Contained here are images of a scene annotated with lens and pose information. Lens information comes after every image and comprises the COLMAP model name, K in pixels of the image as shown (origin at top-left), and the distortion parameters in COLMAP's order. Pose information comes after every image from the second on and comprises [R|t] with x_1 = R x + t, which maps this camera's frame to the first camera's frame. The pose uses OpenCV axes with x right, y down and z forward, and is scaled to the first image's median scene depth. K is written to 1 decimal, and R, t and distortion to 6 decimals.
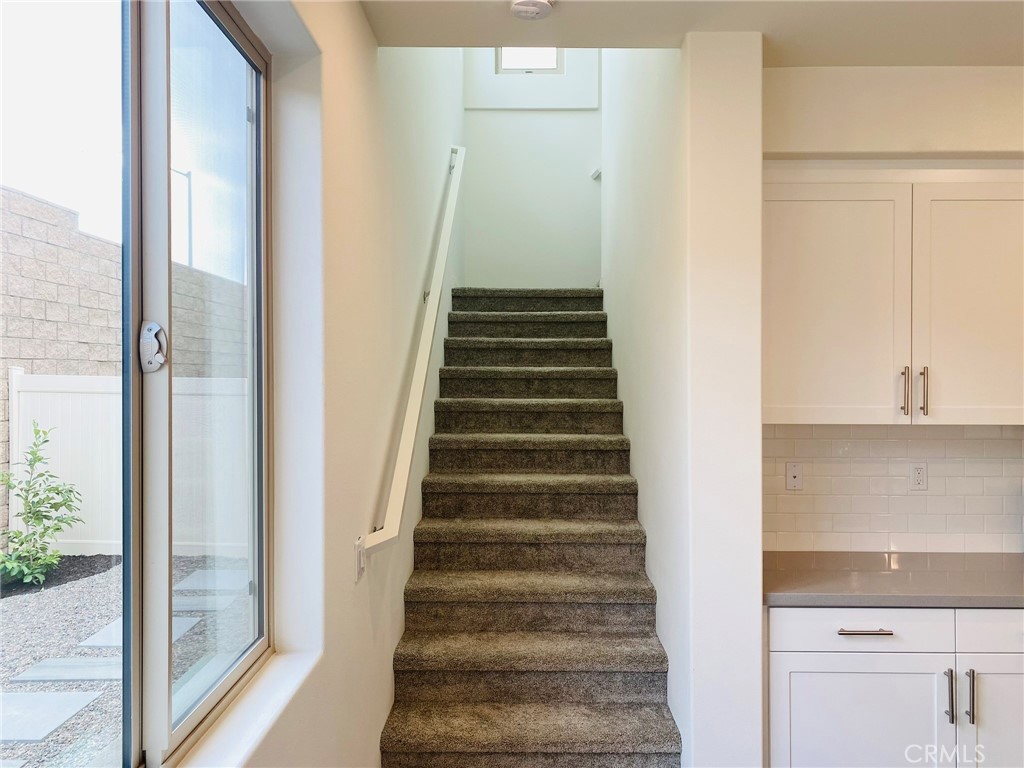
lens RADIAL K [[775.2, 0, 505.5], [0, 775.2, 376.7], [0, 0, 1]] dist [0.055911, -0.069016]
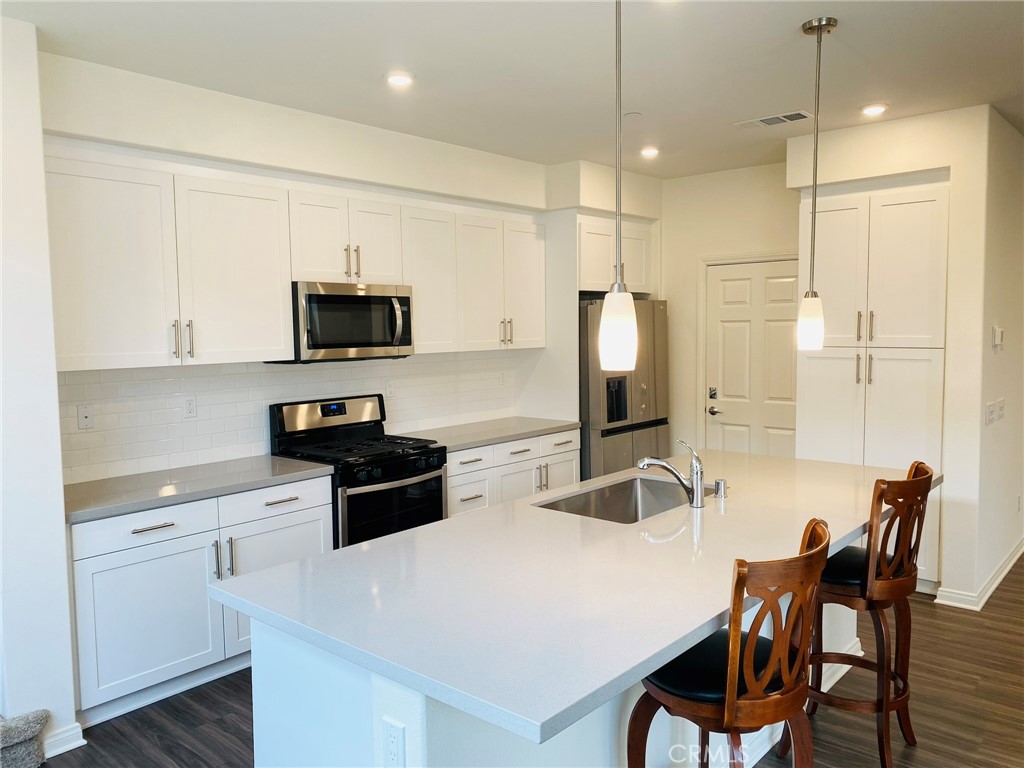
lens RADIAL K [[775.2, 0, 489.7], [0, 775.2, 377.8], [0, 0, 1]] dist [0.055911, -0.069016]
pose [[0.677801, -0.064334, 0.732425, -0.087309], [0.020029, 0.997410, 0.069074, 0.003244], [-0.734972, -0.032149, 0.677335, -0.258972]]
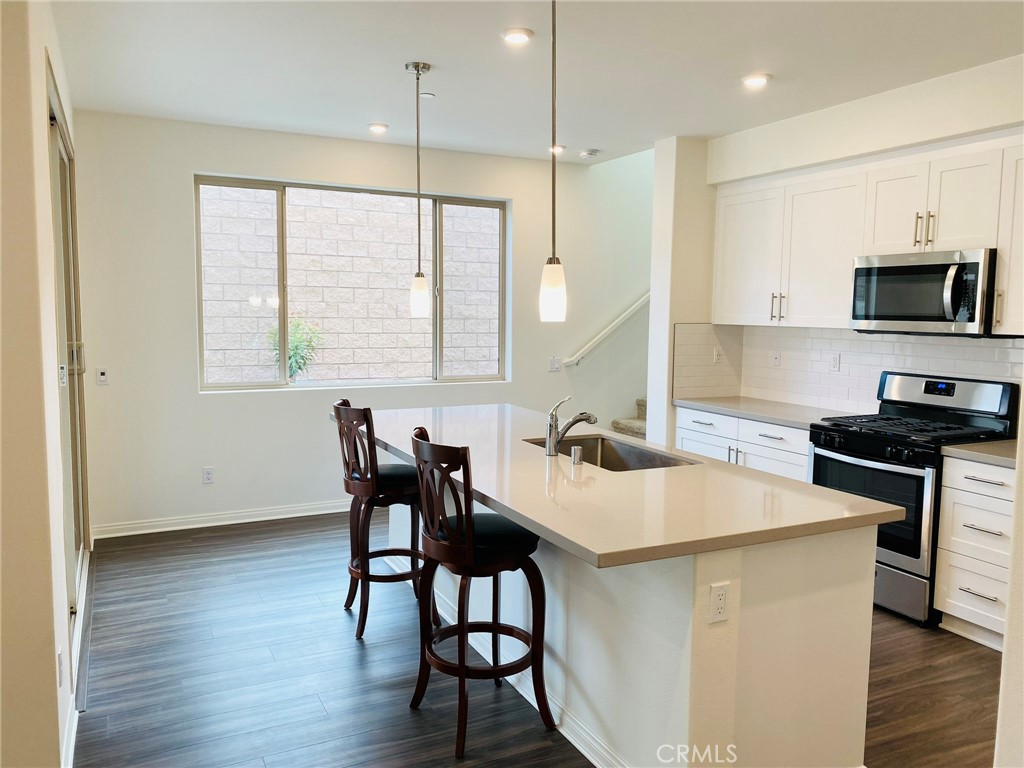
lens RADIAL K [[775.2, 0, 507.4], [0, 775.2, 387.0], [0, 0, 1]] dist [0.055911, -0.069016]
pose [[0.435855, 0.093535, -0.895143, 2.006991], [-0.015642, 0.995222, 0.096376, 0.040471], [0.899881, -0.028004, 0.435236, -0.350006]]
